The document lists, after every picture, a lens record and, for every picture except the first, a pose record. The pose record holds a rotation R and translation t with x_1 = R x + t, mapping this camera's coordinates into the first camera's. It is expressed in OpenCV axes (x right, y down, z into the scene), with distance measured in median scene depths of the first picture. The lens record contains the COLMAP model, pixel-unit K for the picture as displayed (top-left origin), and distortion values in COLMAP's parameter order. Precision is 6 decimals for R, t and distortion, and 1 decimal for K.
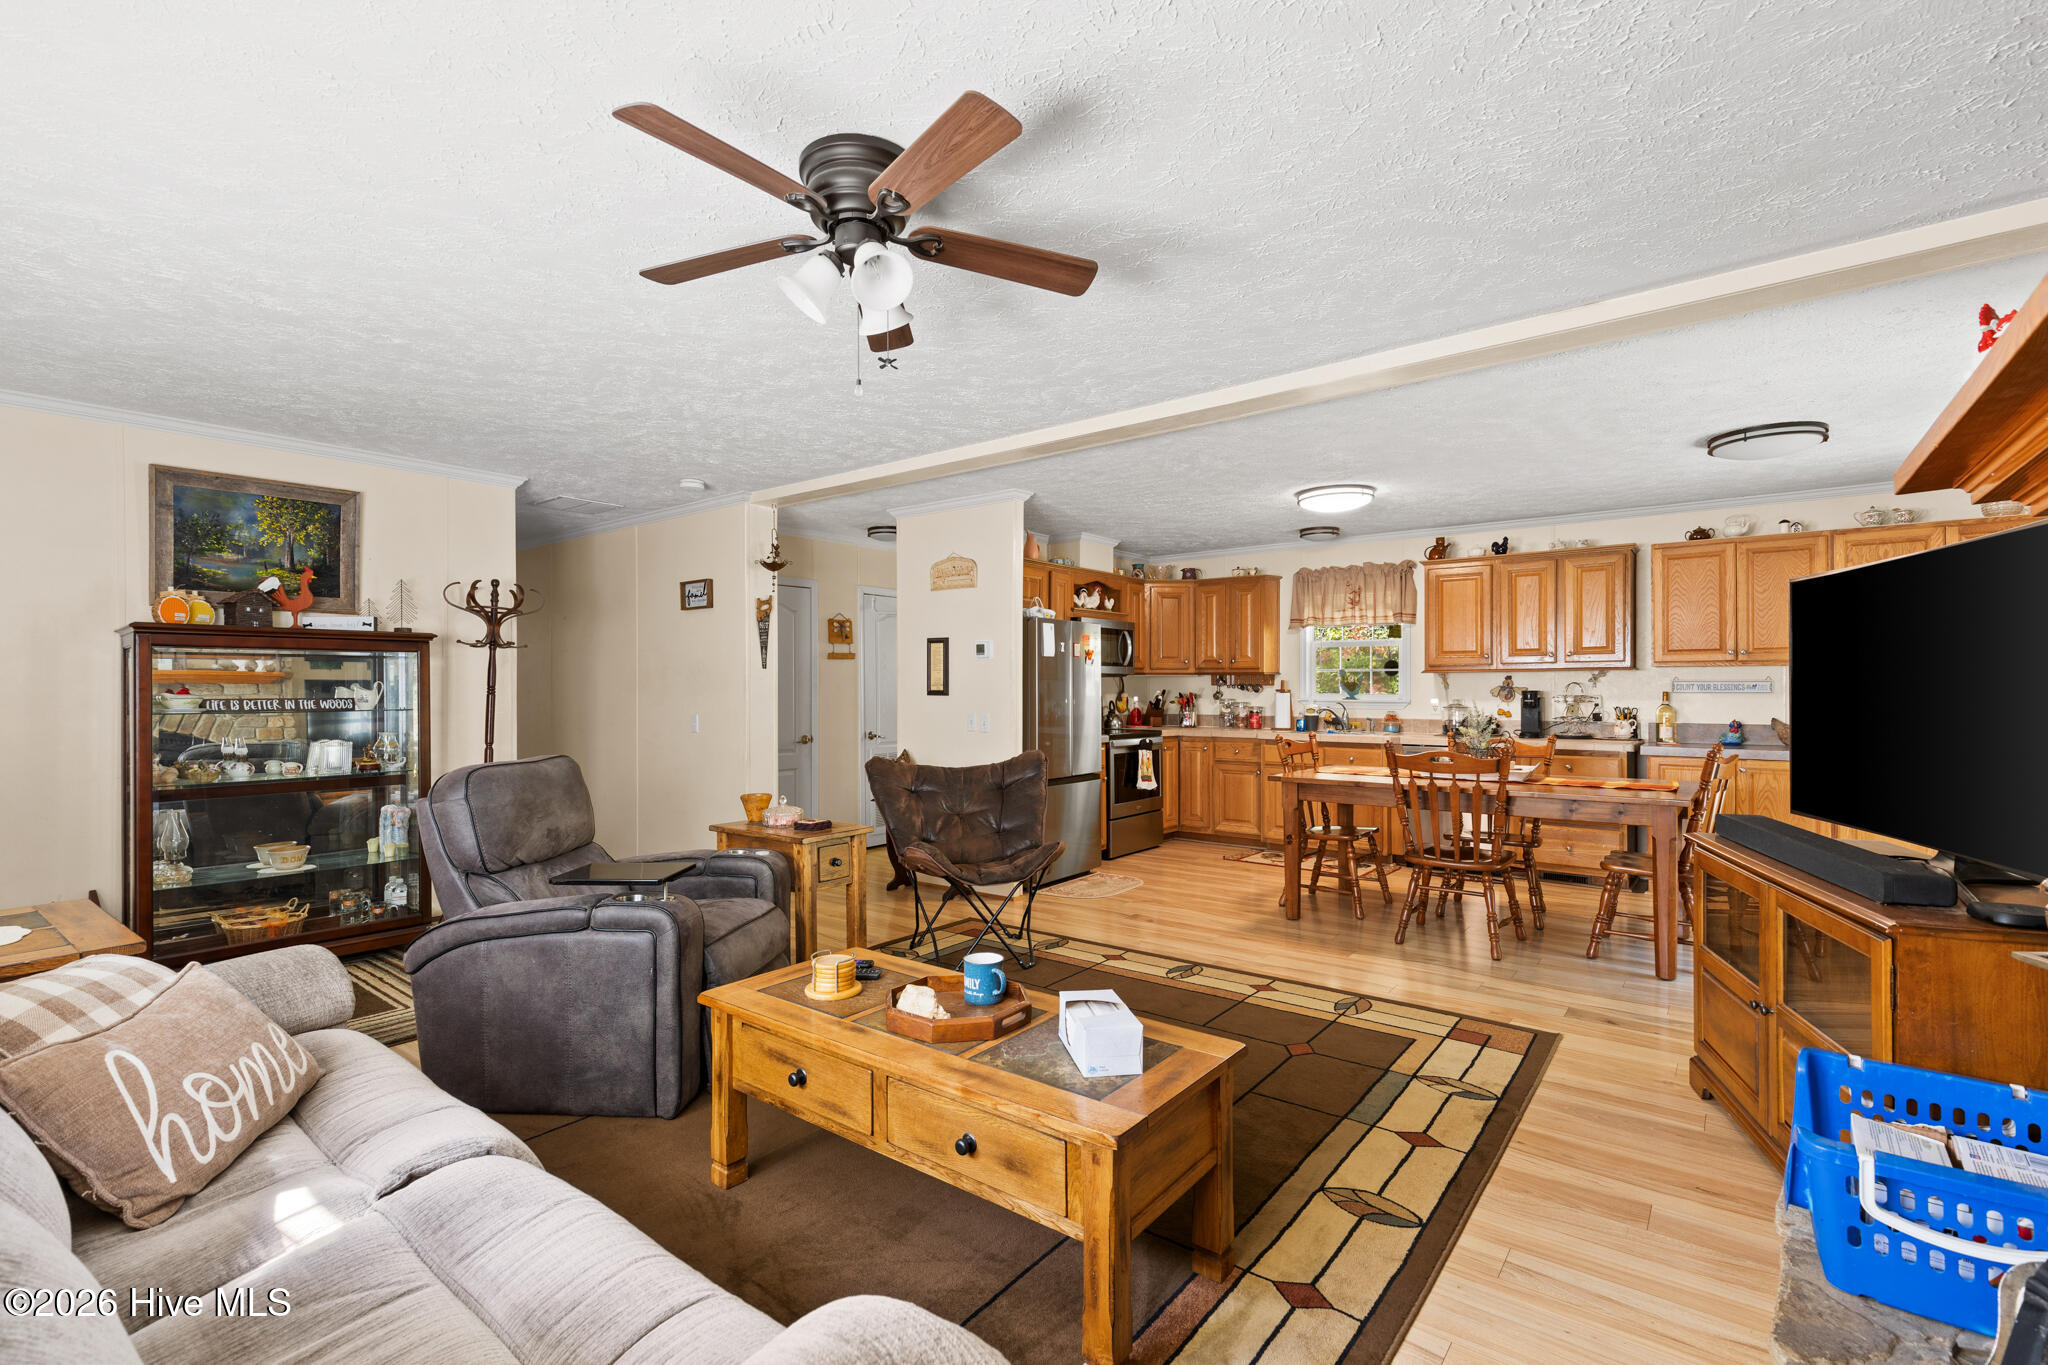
lens RADIAL K [[938.9, 0, 1021.6], [0, 938.9, 691.1], [0, 0, 1]] dist [0.003317, 0.000288]
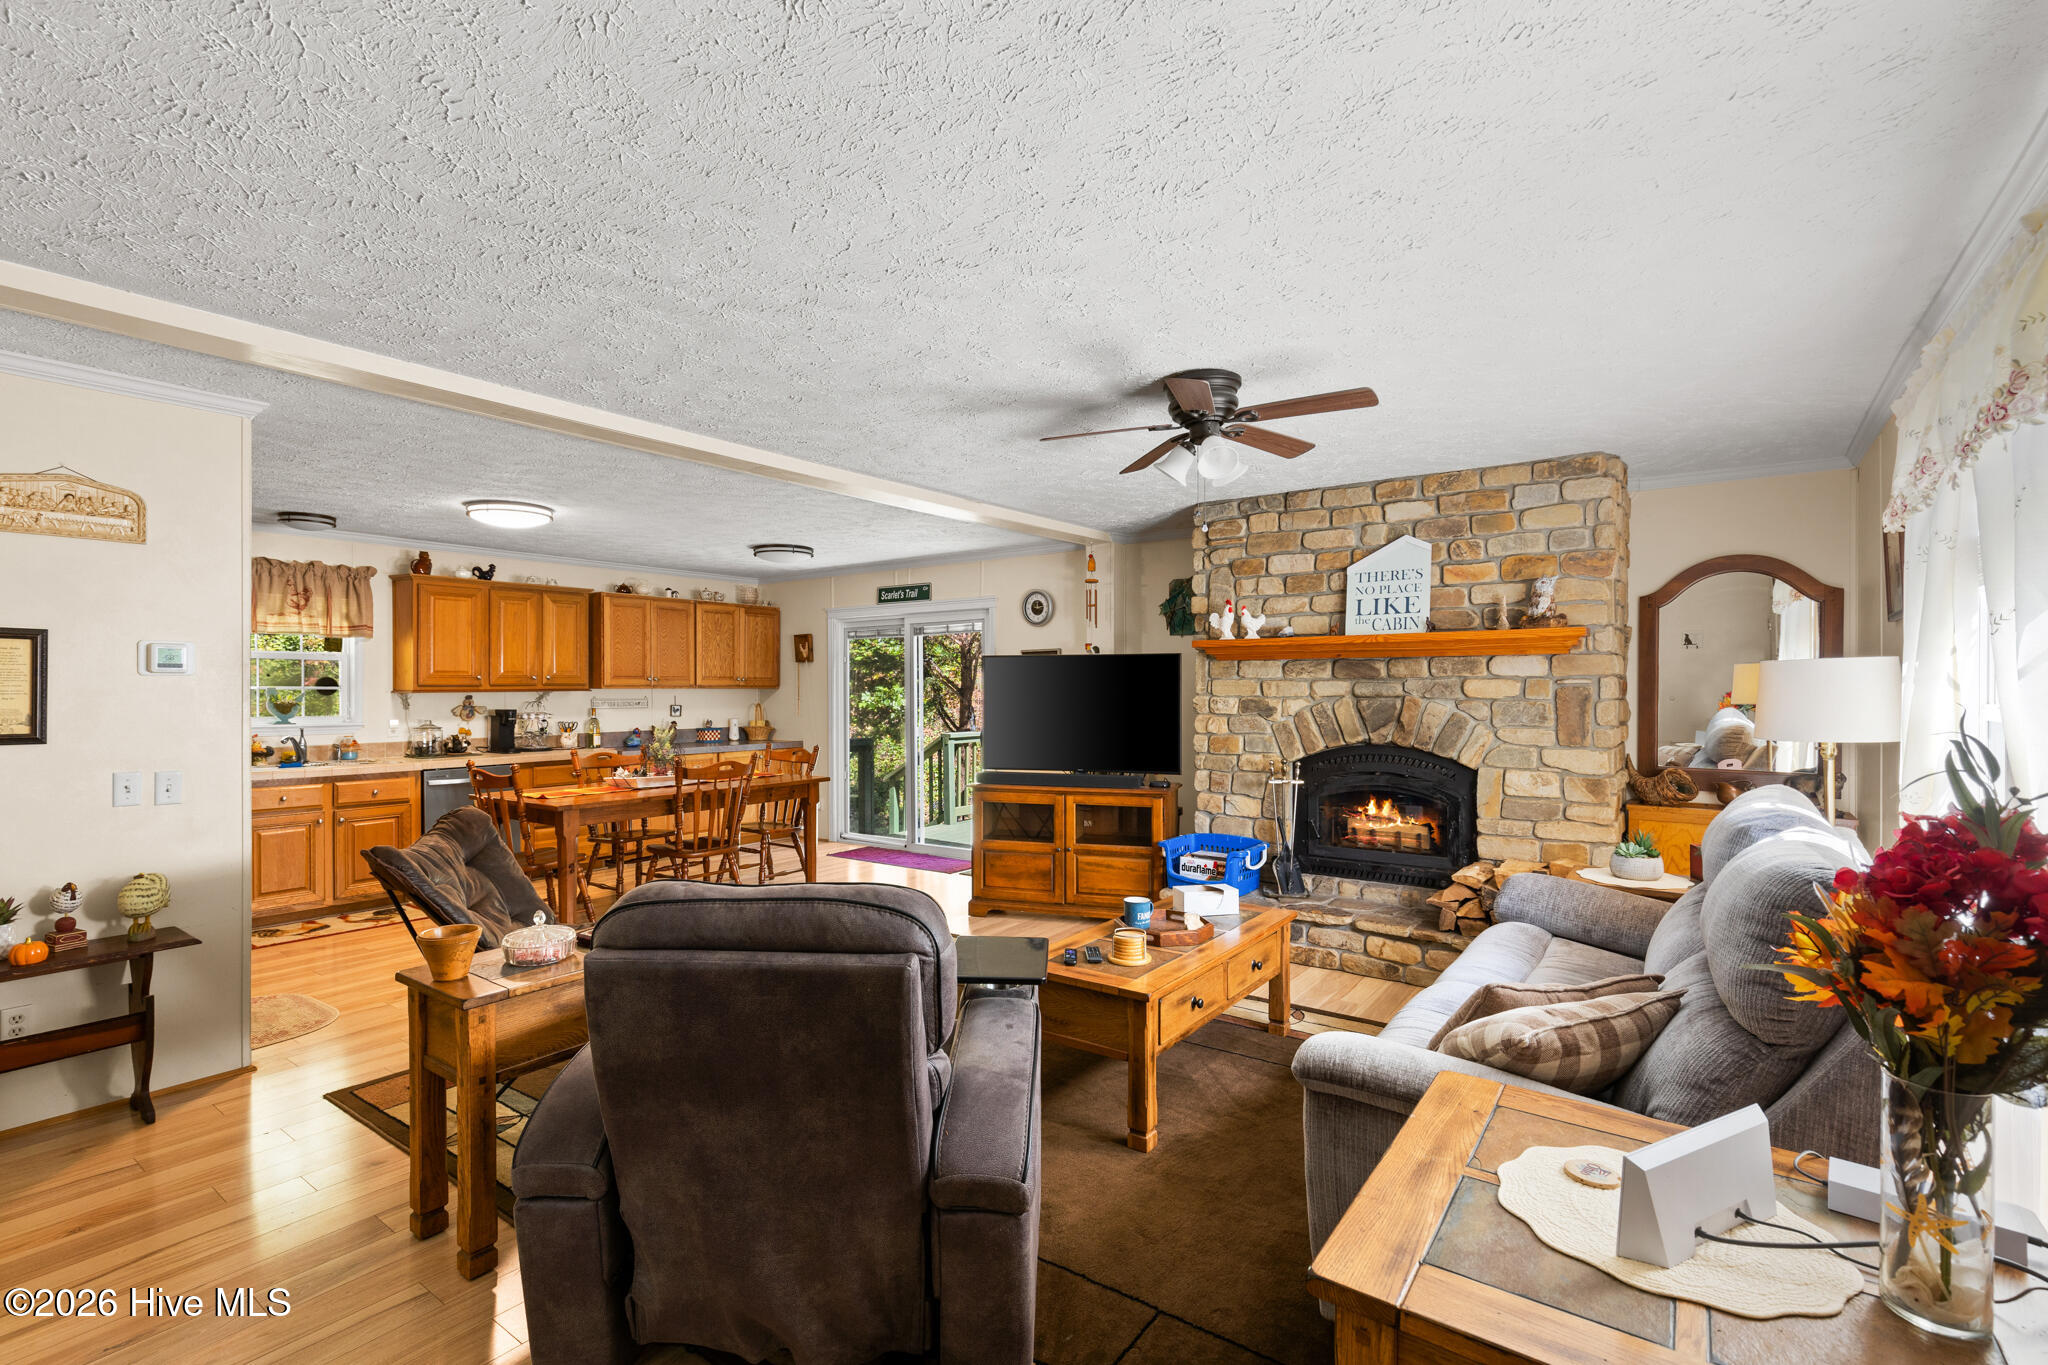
lens RADIAL K [[938.9, 0, 1024.0], [0, 938.9, 683.3], [0, 0, 1]] dist [0.003317, 0.000288]
pose [[-0.031175, 0.008110, 0.999481, -0.547791], [0.005048, 0.999956, -0.007956, -0.018626], [-0.999501, 0.004797, -0.031215, 0.425391]]
